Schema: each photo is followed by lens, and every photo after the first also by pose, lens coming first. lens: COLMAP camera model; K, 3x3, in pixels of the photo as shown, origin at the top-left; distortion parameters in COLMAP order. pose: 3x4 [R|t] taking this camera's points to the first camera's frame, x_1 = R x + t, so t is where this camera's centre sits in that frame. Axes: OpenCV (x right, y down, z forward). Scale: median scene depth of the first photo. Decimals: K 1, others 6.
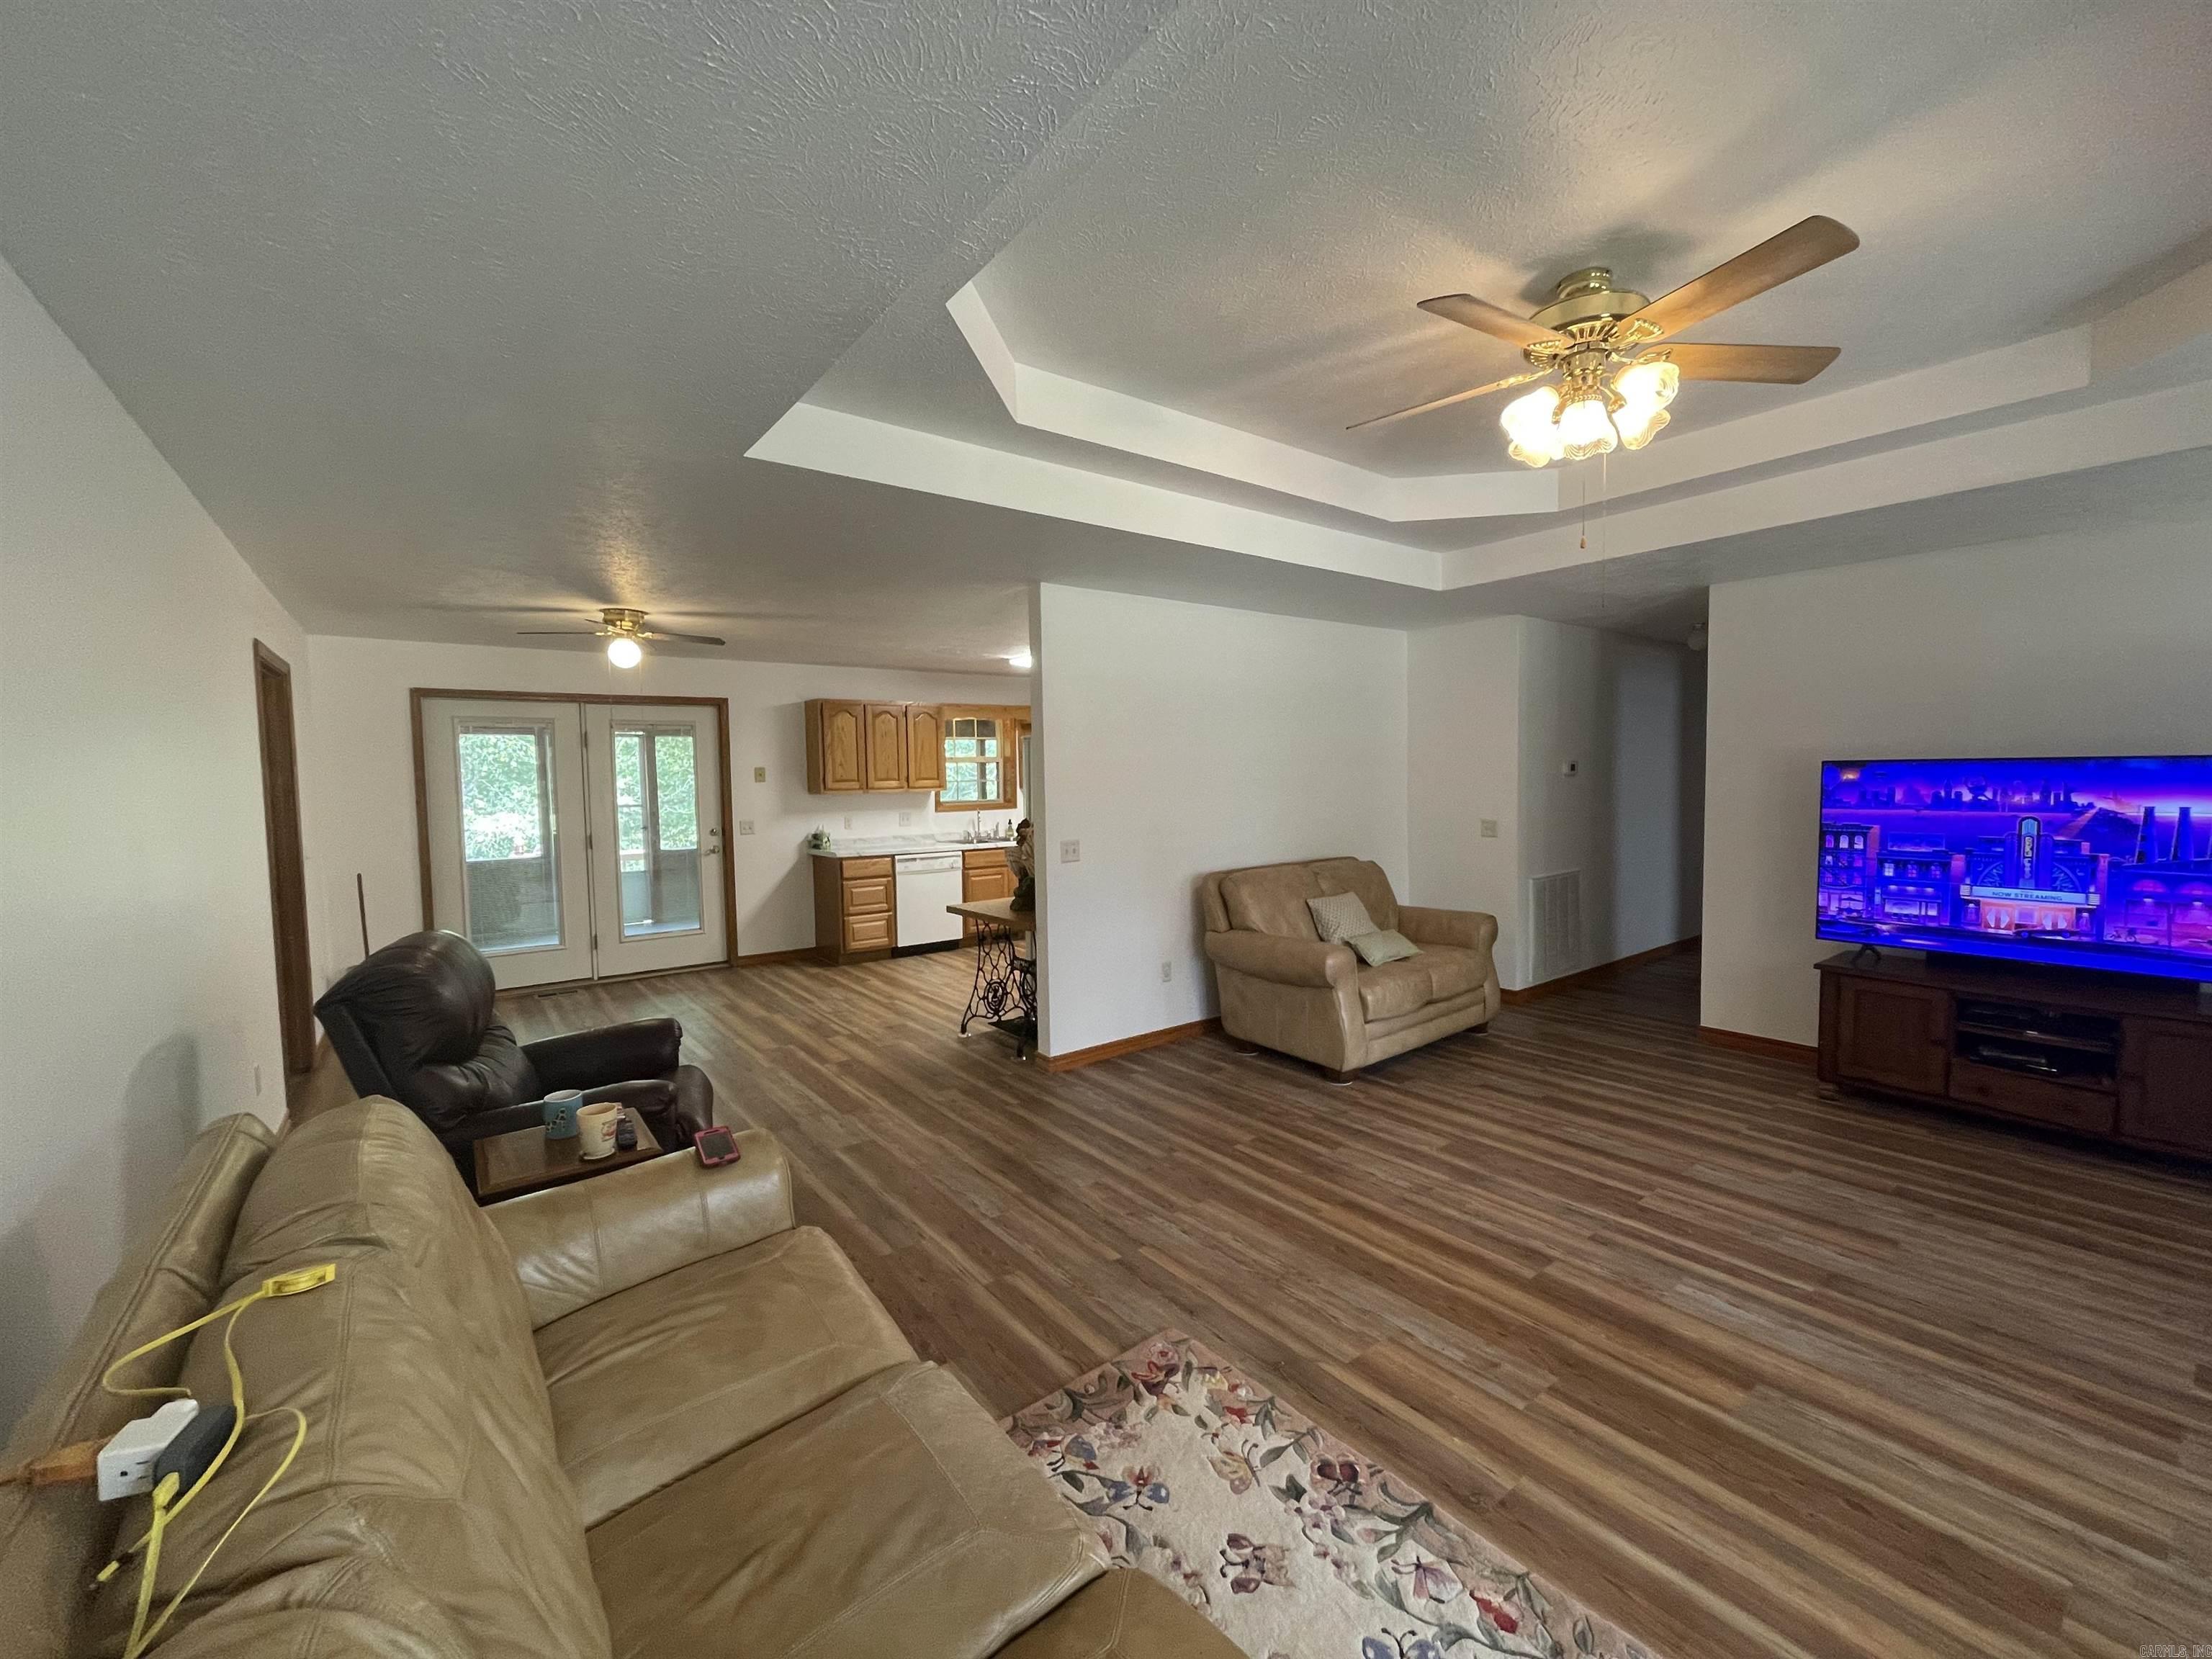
lens RADIAL K [[899.4, 0, 1105.9], [0, 899.4, 822.2], [0, 0, 1]] dist [-0.005335, 0.000970]
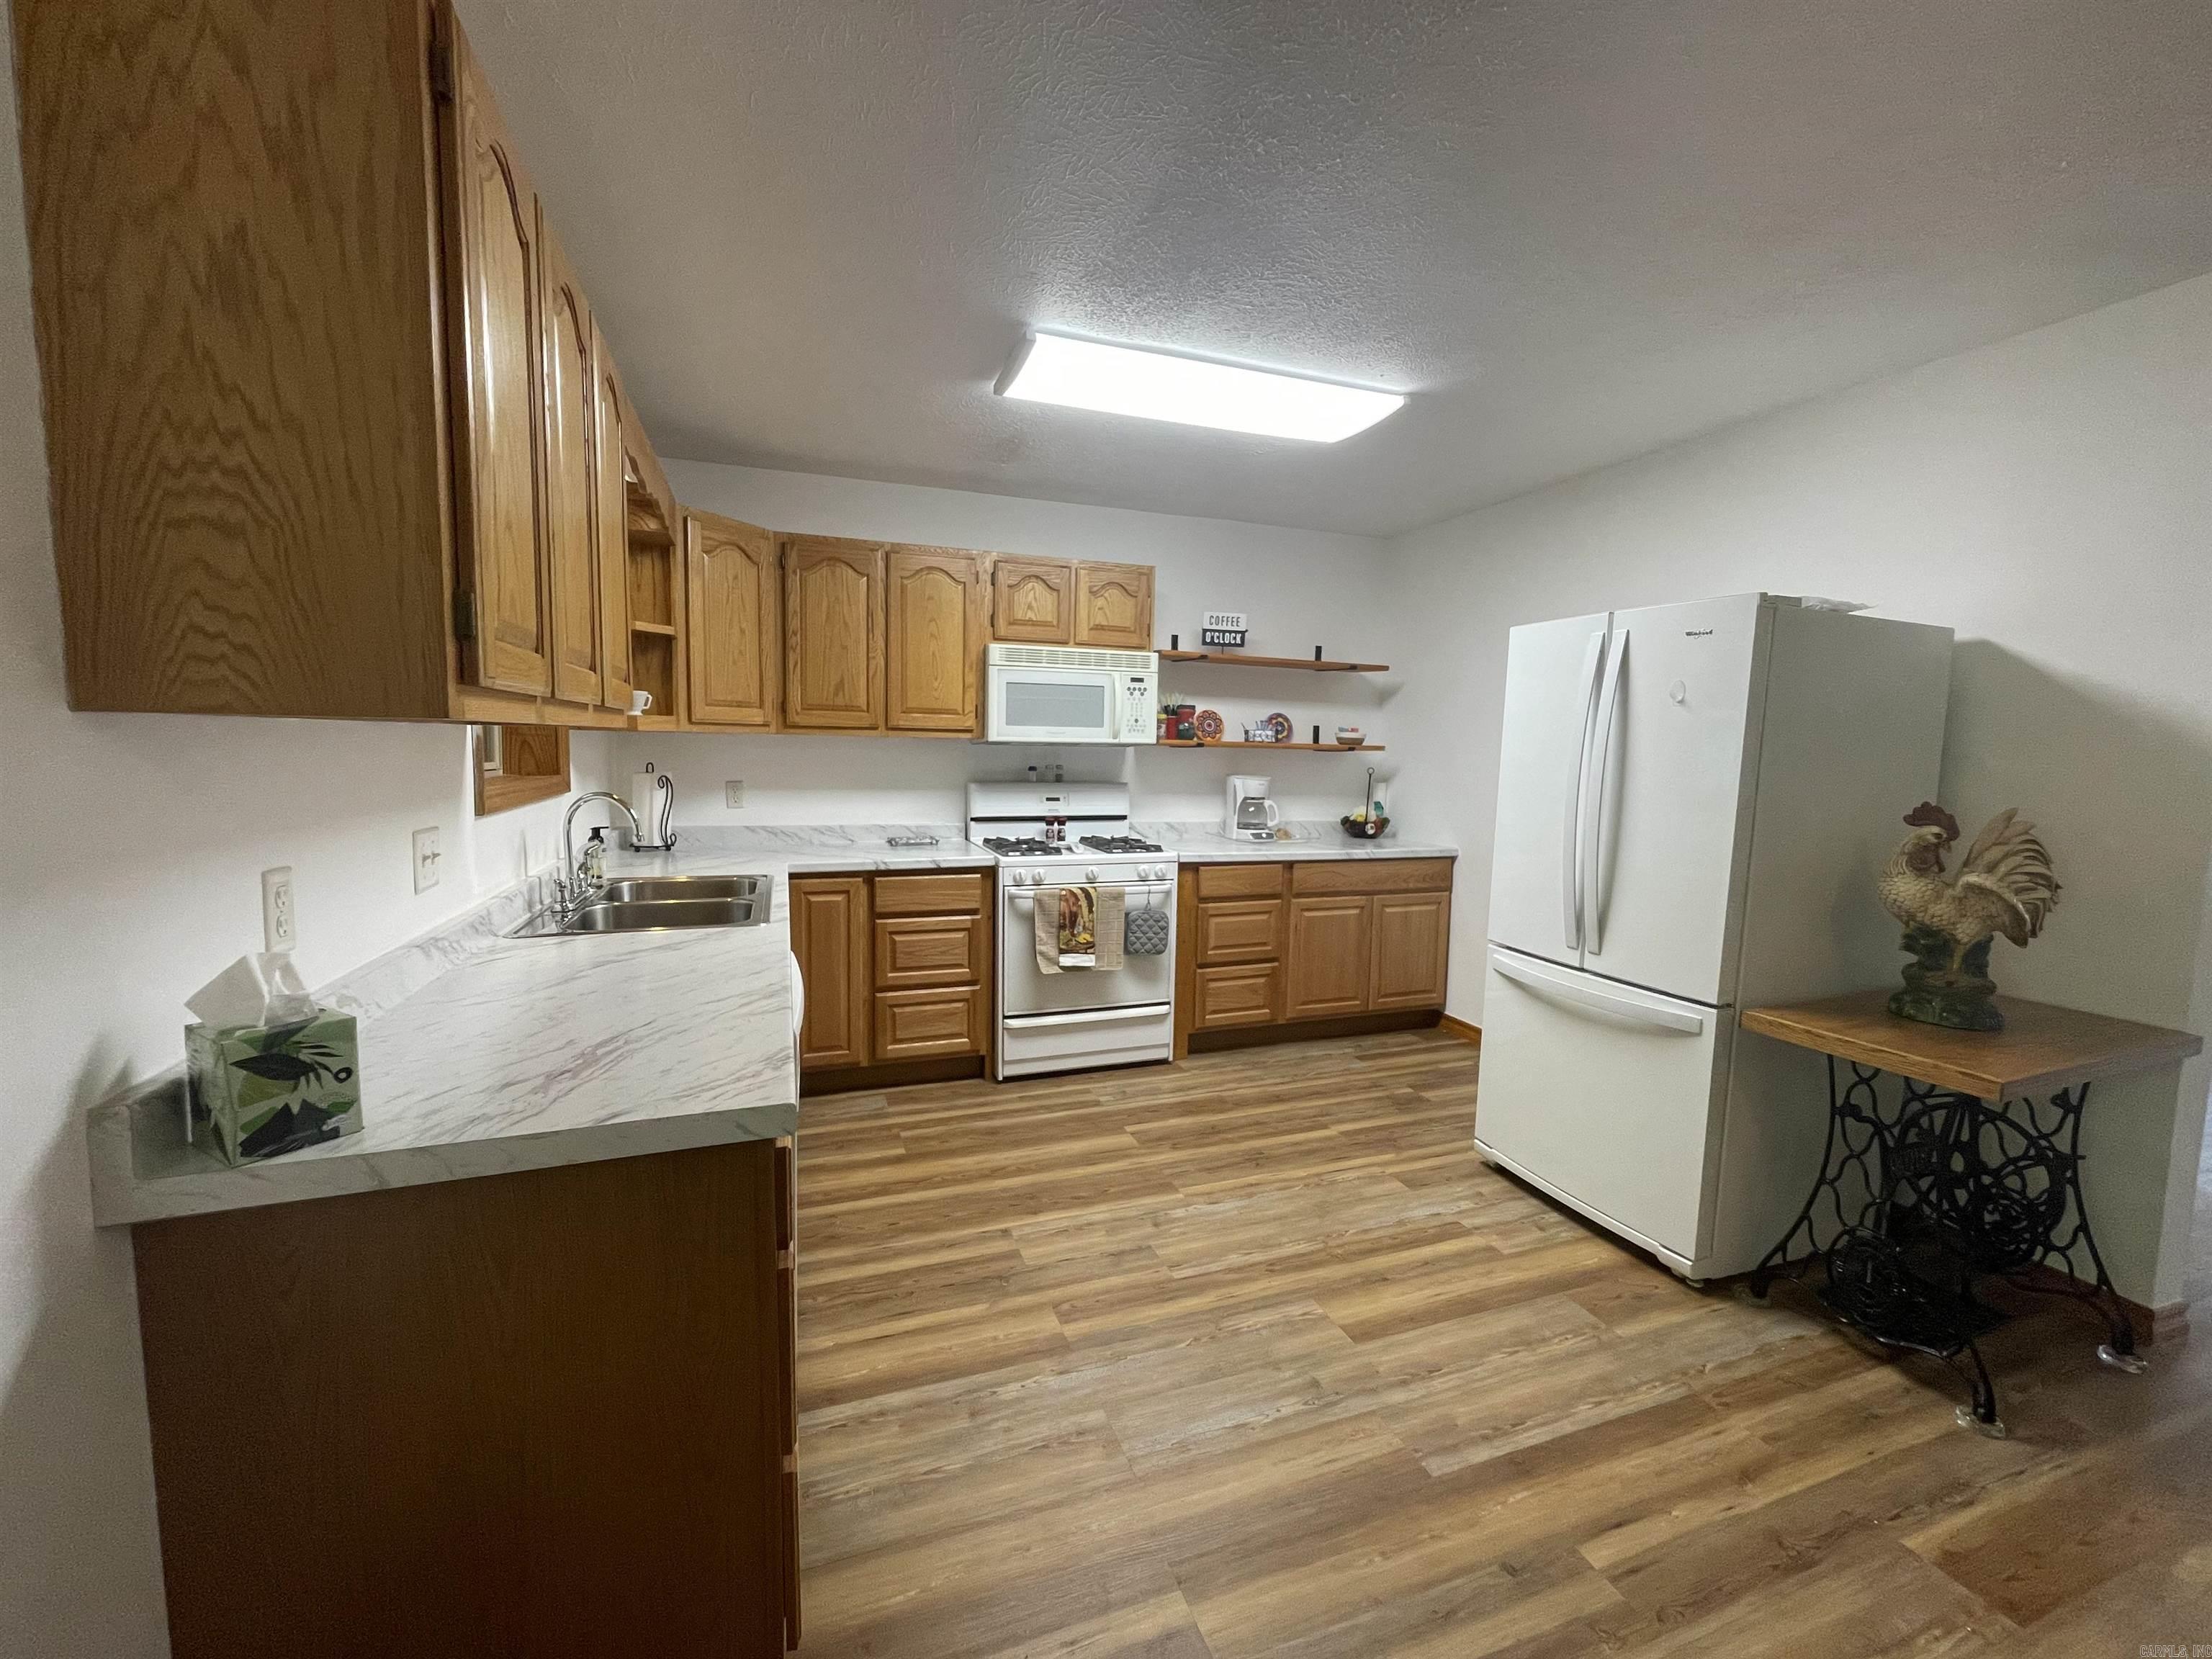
lens RADIAL K [[899.4, 0, 1106.5], [0, 899.4, 822.0], [0, 0, 1]] dist [-0.005335, 0.000970]
pose [[0.299731, -0.062344, 0.951985, -0.889986], [0.029464, 0.997991, 0.056081, -0.044368], [-0.953569, 0.011240, 0.300966, 1.870924]]
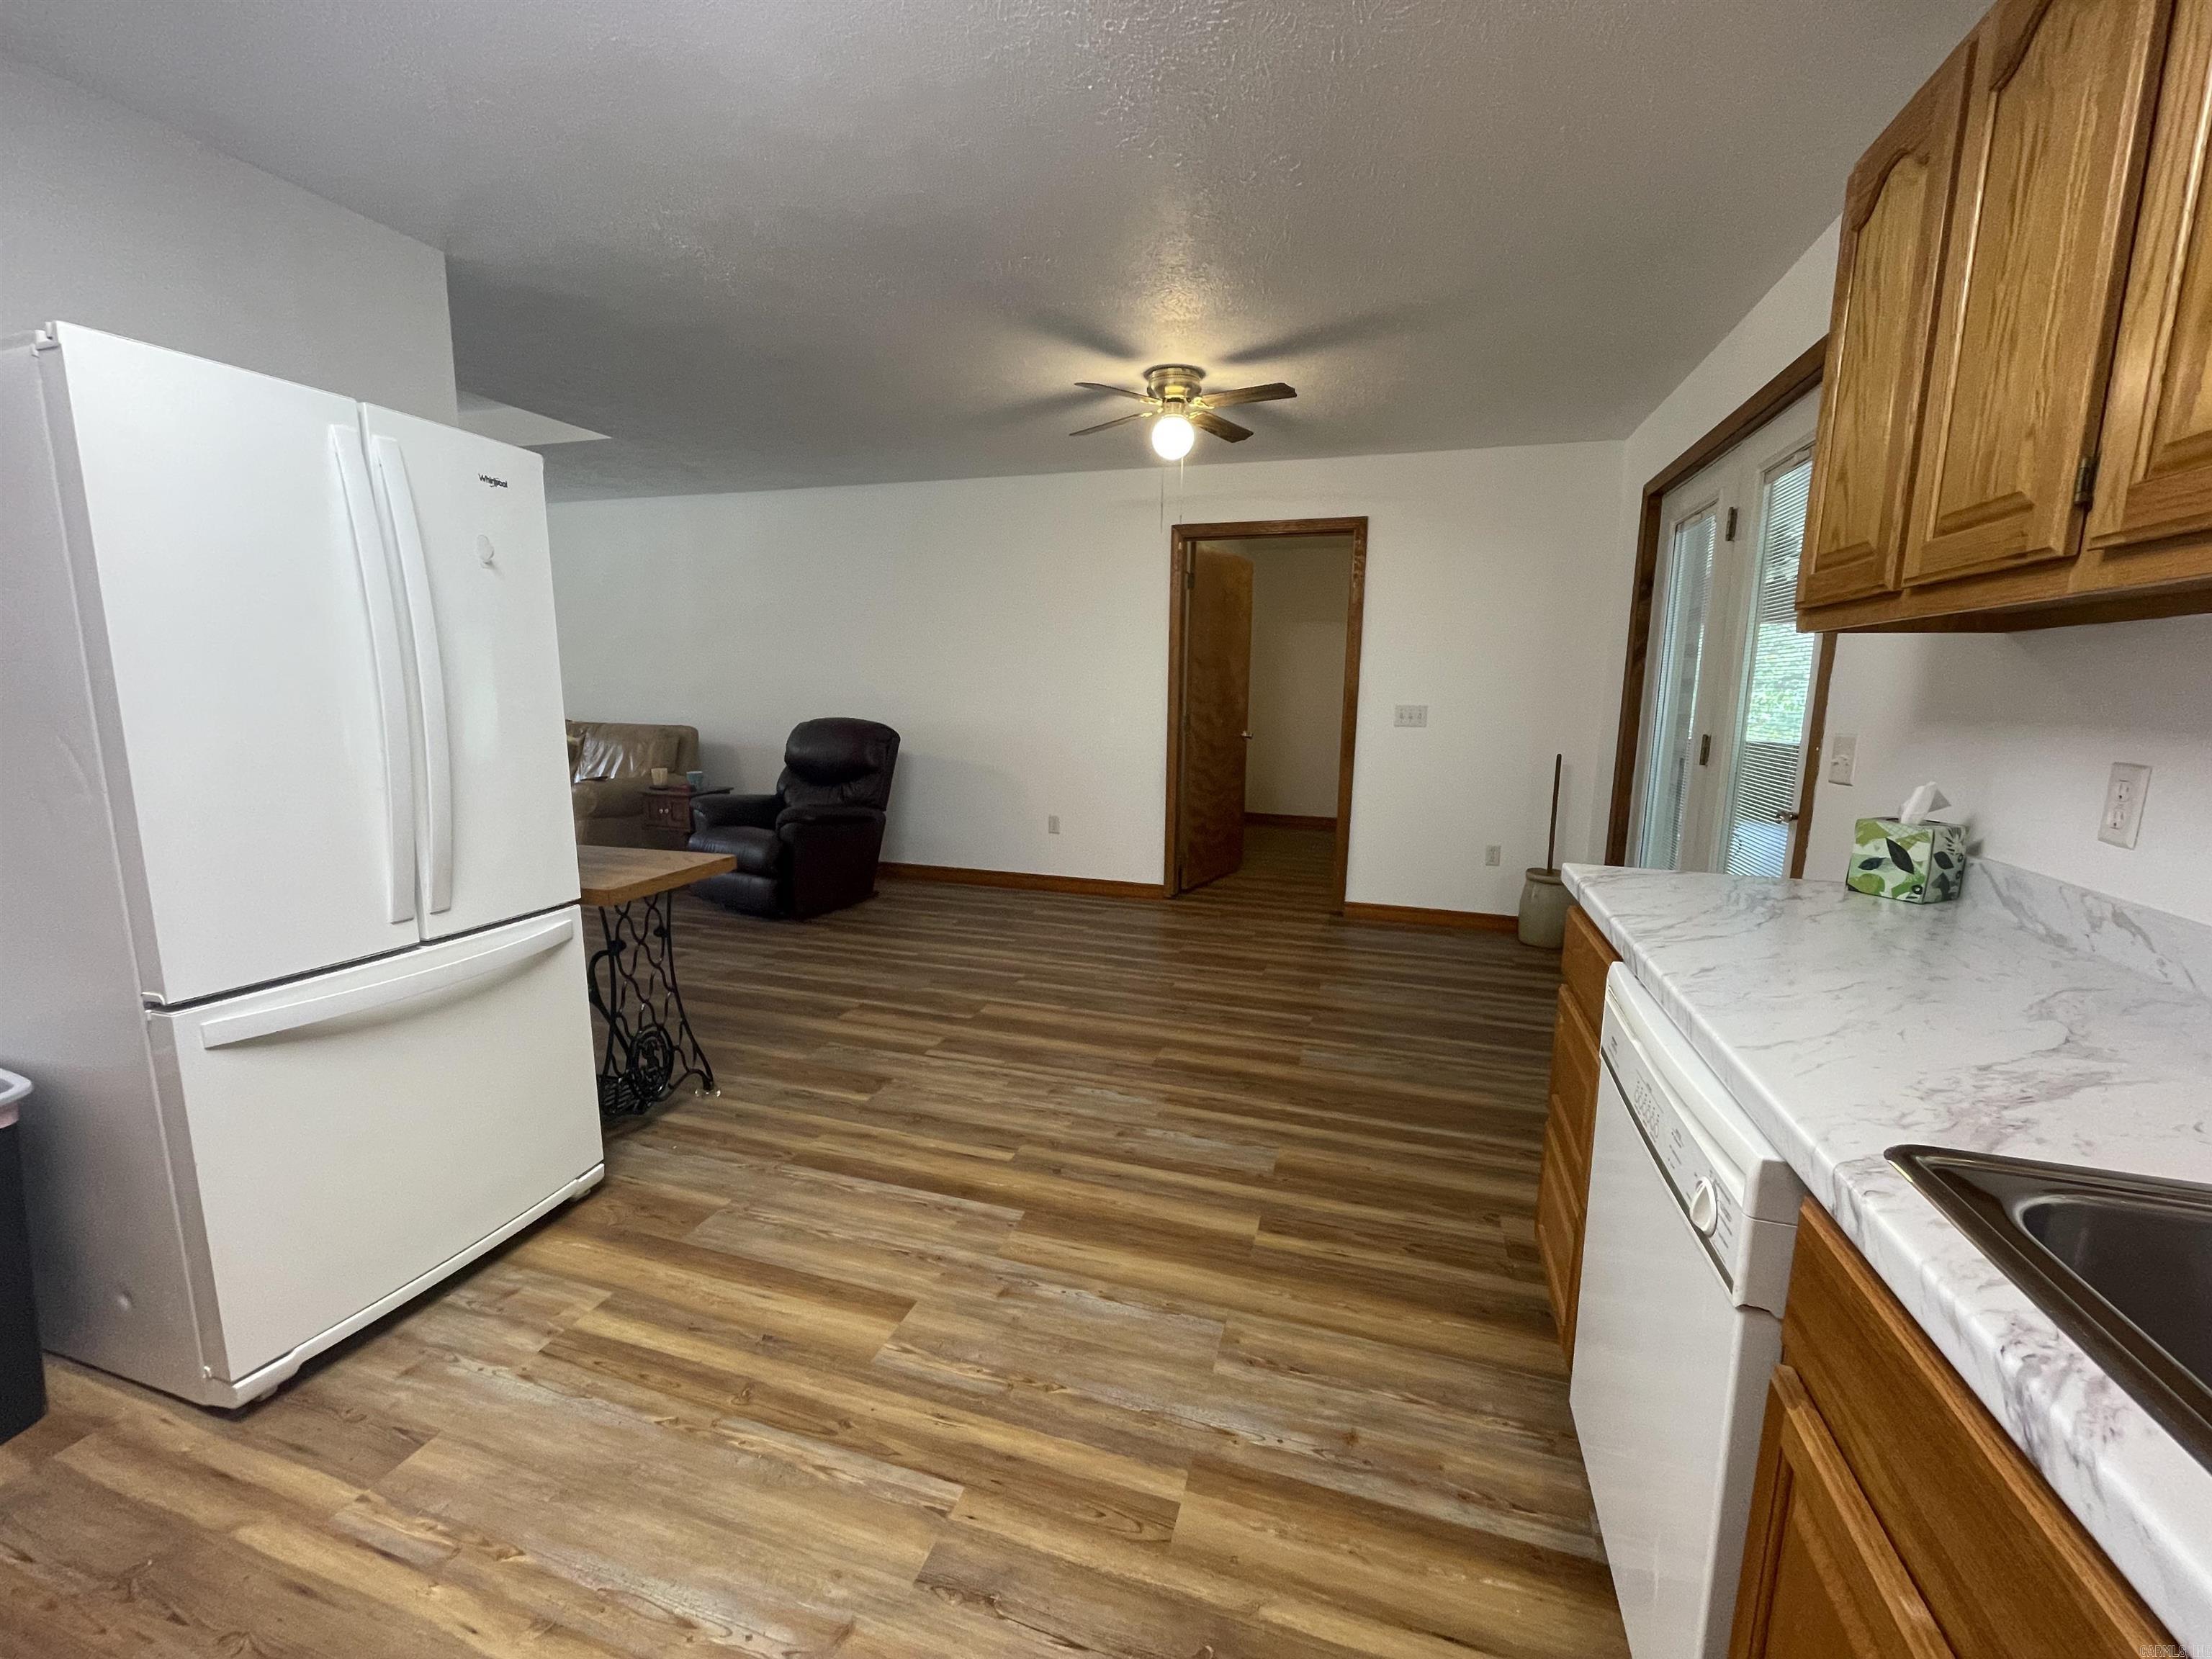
lens RADIAL K [[899.4, 0, 1107.0], [0, 899.4, 825.7], [0, 0, 1]] dist [-0.005335, 0.000970]
pose [[-0.819190, 0.095390, -0.565534, -0.100596], [-0.031221, 0.977192, 0.210050, -0.054355], [0.572672, 0.189727, -0.797528, 2.341848]]
